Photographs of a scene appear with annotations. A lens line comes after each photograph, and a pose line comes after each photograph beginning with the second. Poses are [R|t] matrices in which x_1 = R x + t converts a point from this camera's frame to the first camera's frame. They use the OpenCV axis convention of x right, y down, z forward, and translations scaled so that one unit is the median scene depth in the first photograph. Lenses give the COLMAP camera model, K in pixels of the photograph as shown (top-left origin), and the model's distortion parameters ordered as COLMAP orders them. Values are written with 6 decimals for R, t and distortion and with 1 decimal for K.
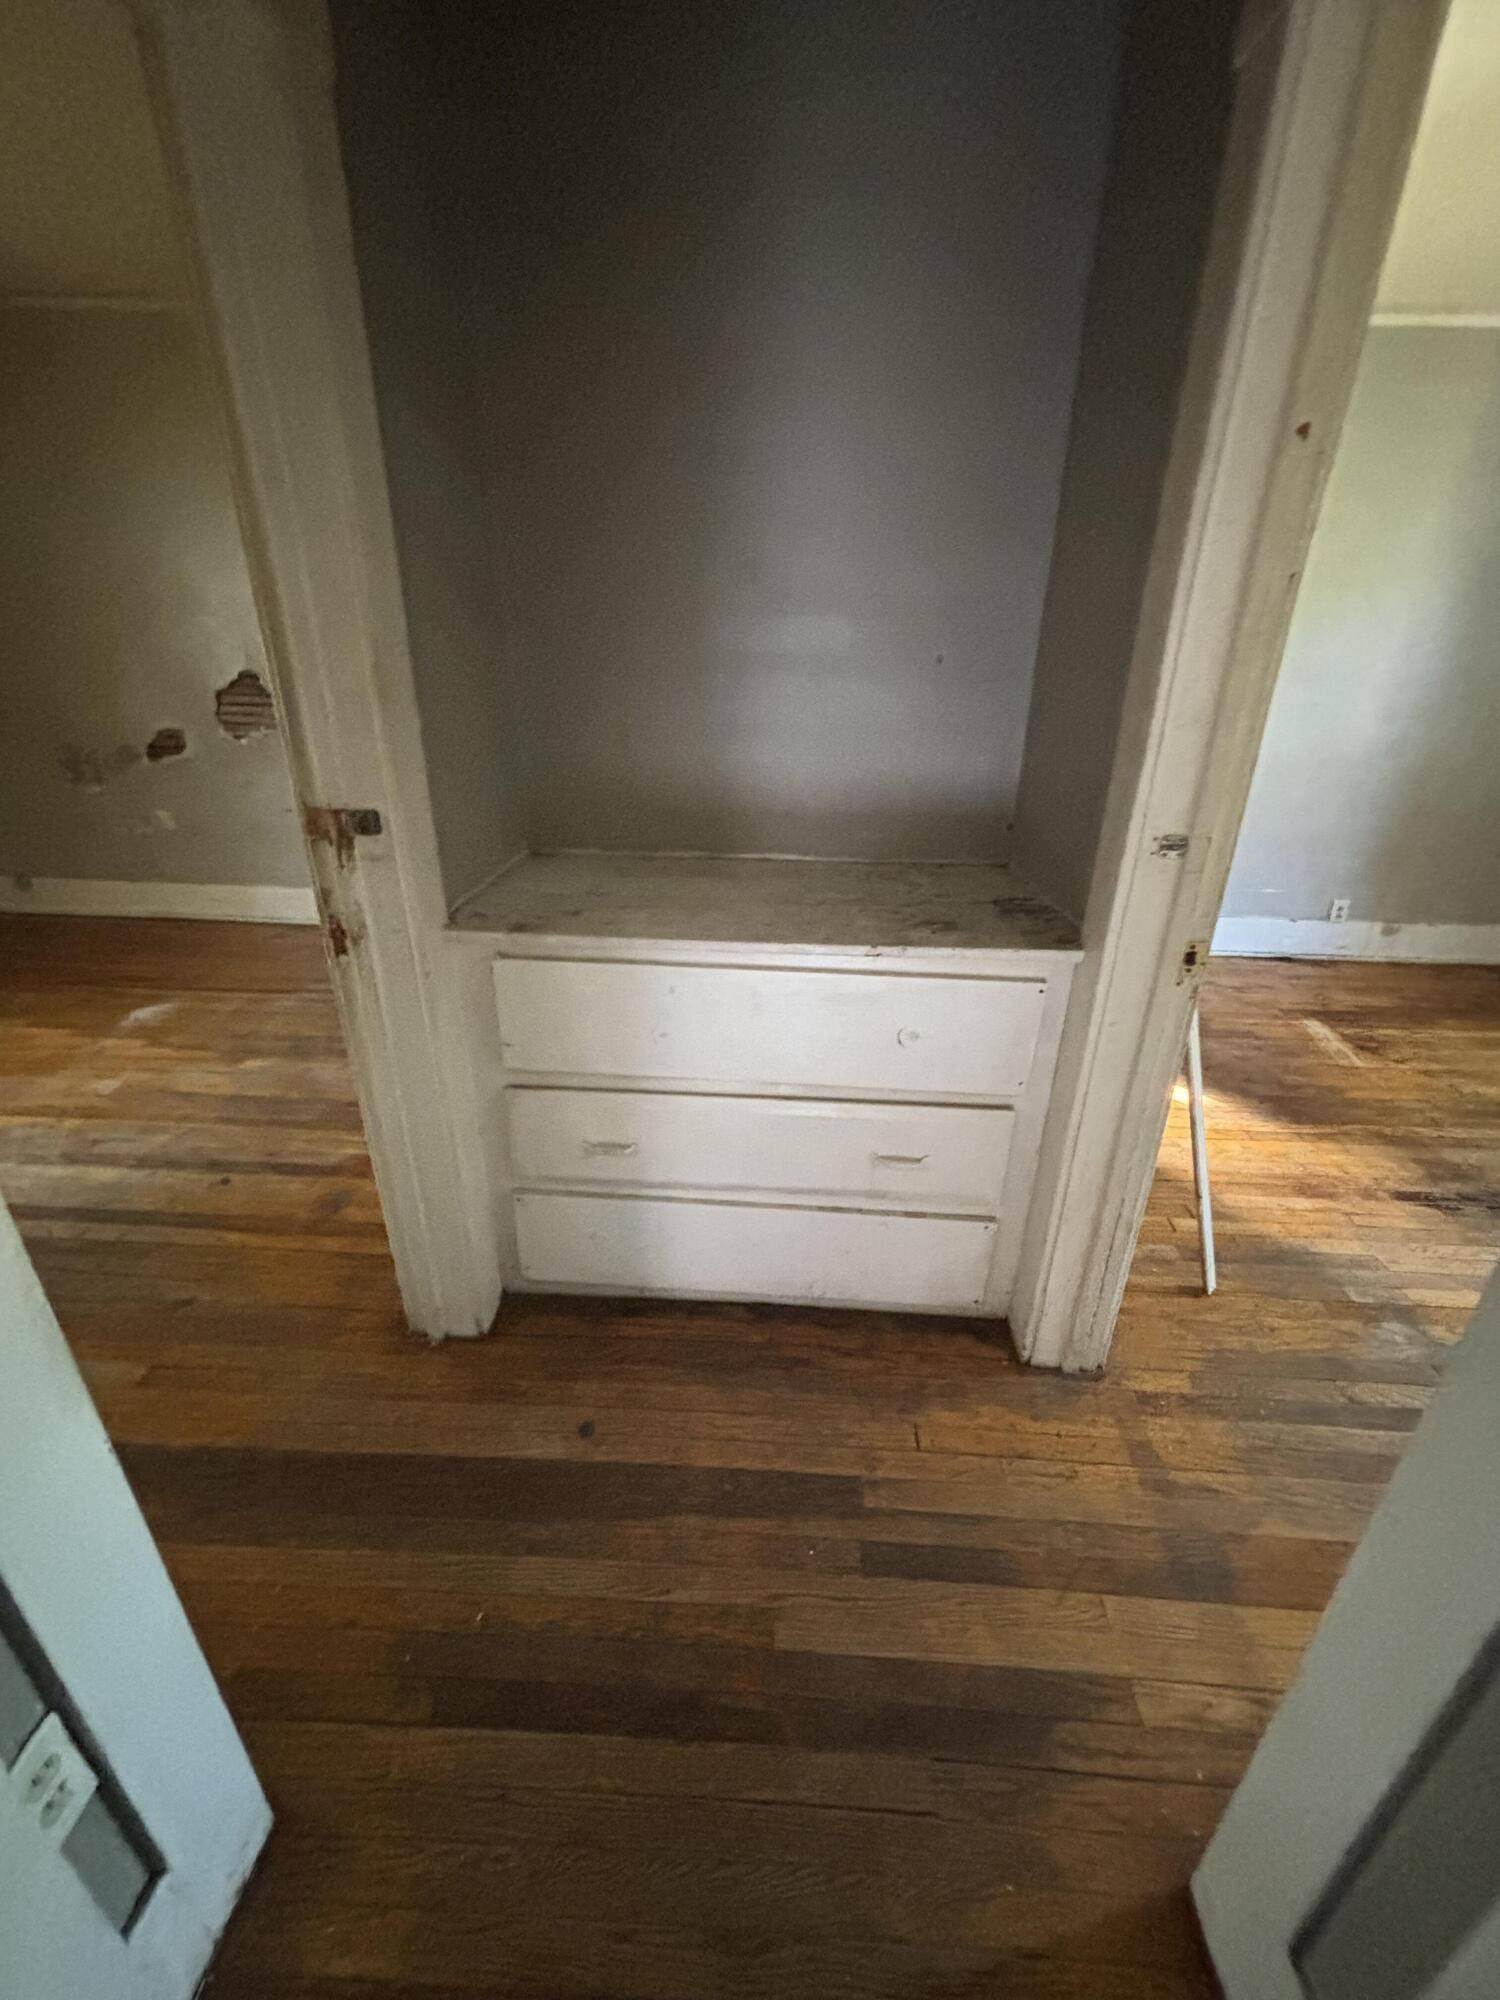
lens RADIAL K [[799.4, 0, 756.7], [0, 799.4, 1001.8], [0, 0, 1]] dist [0.001280, 0.000337]
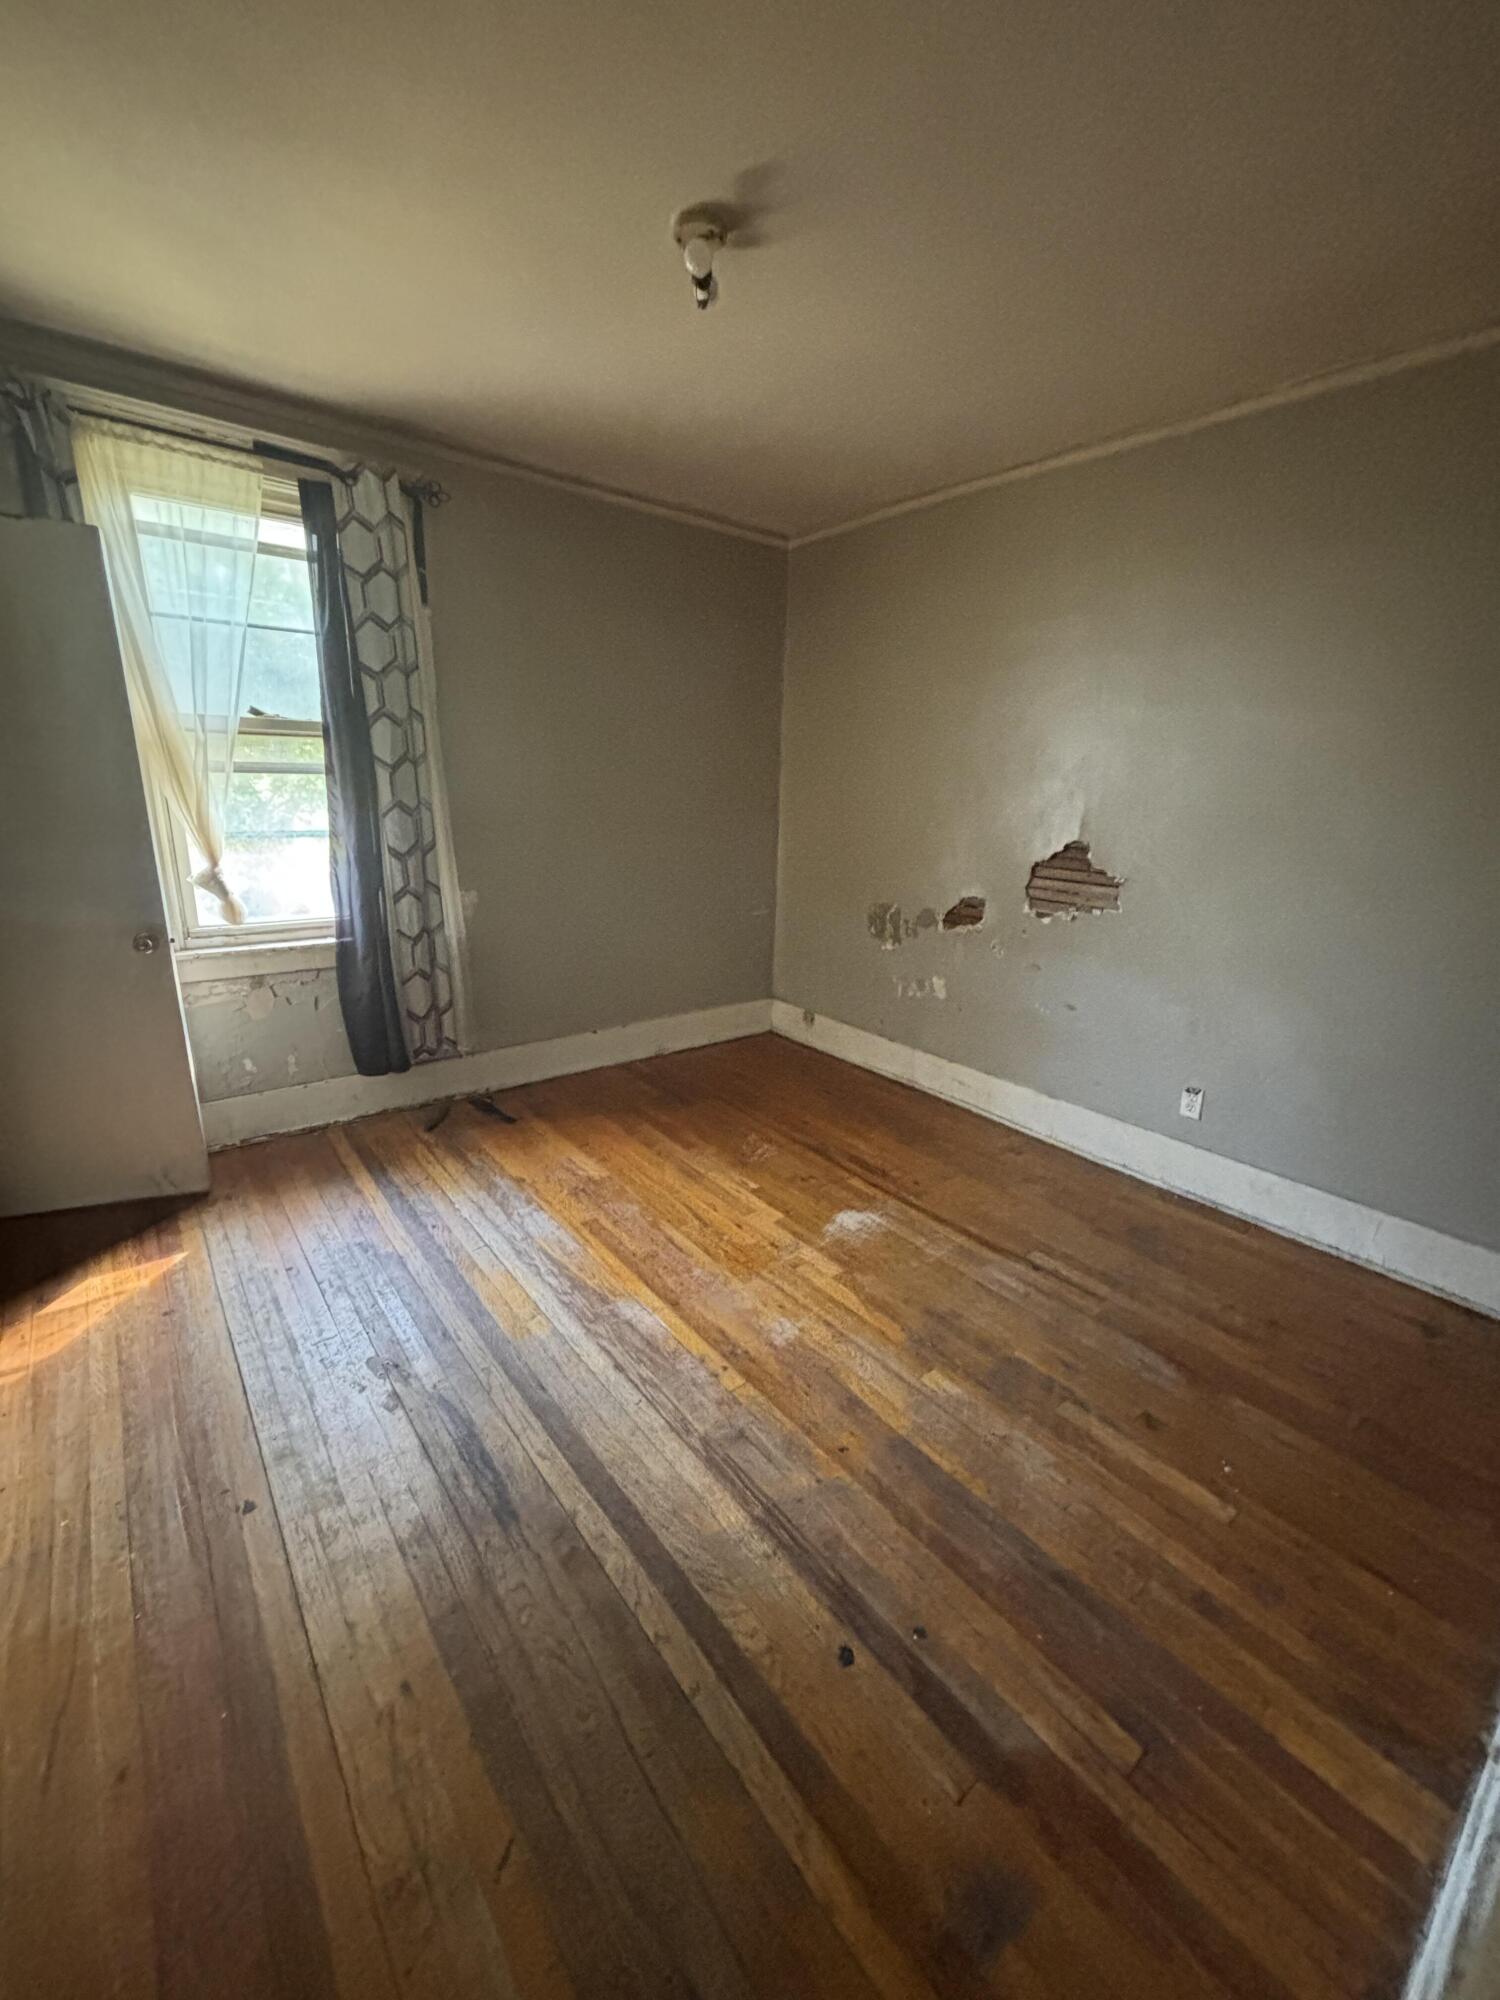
lens RADIAL K [[820.8, 0, 753.1], [0, 820.8, 996.9], [0, 0, 1]] dist [0.000567, 0.001269]
pose [[0.656456, 0.181527, -0.732198, -0.247890], [-0.306613, 0.951030, -0.039115, -0.151246], [0.689242, 0.250179, 0.679968, 0.287201]]
